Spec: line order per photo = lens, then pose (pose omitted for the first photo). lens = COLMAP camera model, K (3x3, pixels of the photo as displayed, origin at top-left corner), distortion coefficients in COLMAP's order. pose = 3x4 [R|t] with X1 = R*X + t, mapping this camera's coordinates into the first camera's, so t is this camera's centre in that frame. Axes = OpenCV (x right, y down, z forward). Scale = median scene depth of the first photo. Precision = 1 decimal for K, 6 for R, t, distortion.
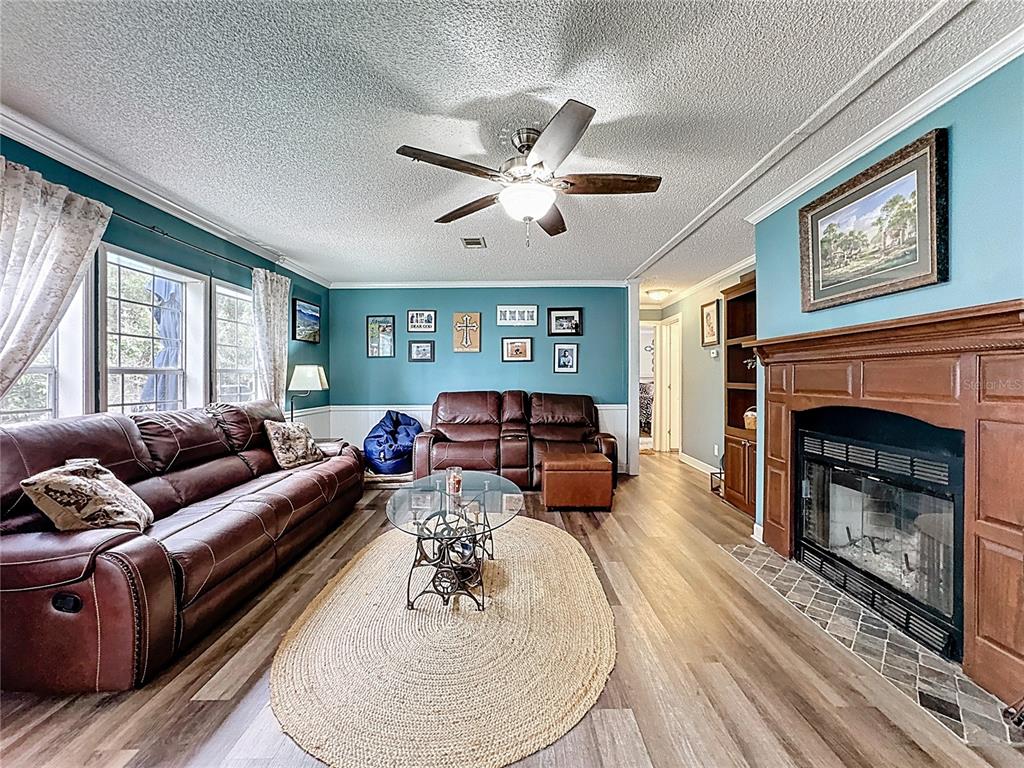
lens RADIAL K [[416.9, 0, 511.2], [0, 416.9, 380.8], [0, 0, 1]] dist [-0.032181, 0.000549]
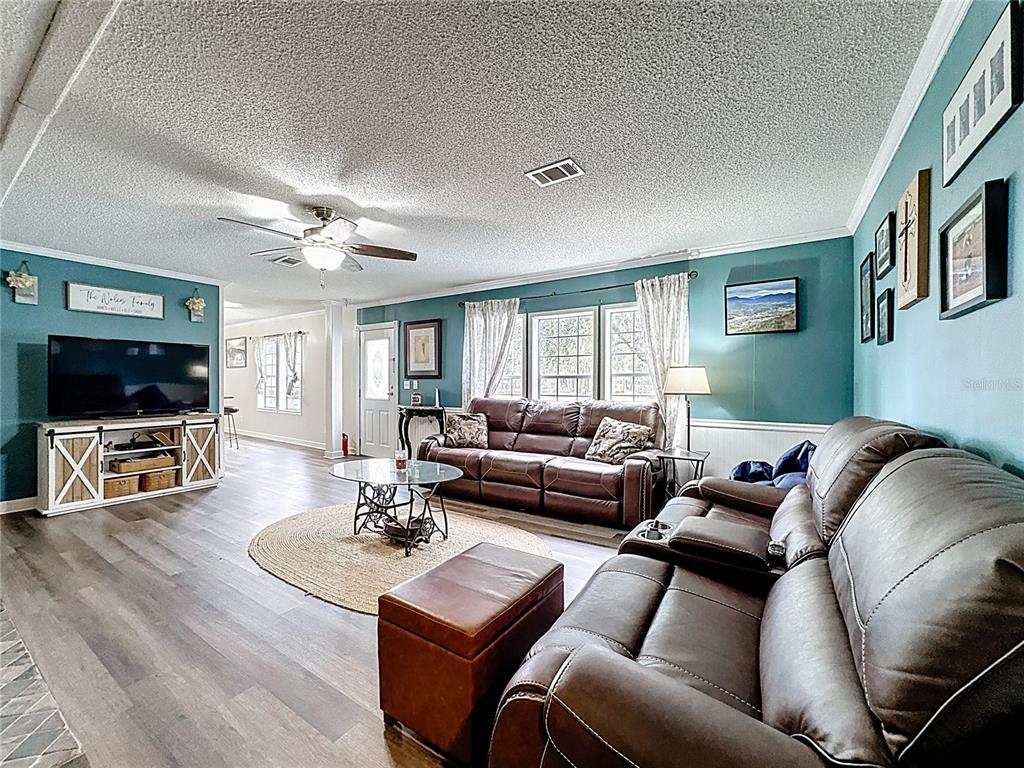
lens RADIAL K [[416.9, 0, 514.1], [0, 416.9, 385.1], [0, 0, 1]] dist [-0.032181, 0.000549]
pose [[-0.552210, 0.007017, -0.833675, 0.553022], [-0.008022, 0.999874, 0.013730, -0.009199], [0.833666, 0.014270, -0.552084, 1.501184]]
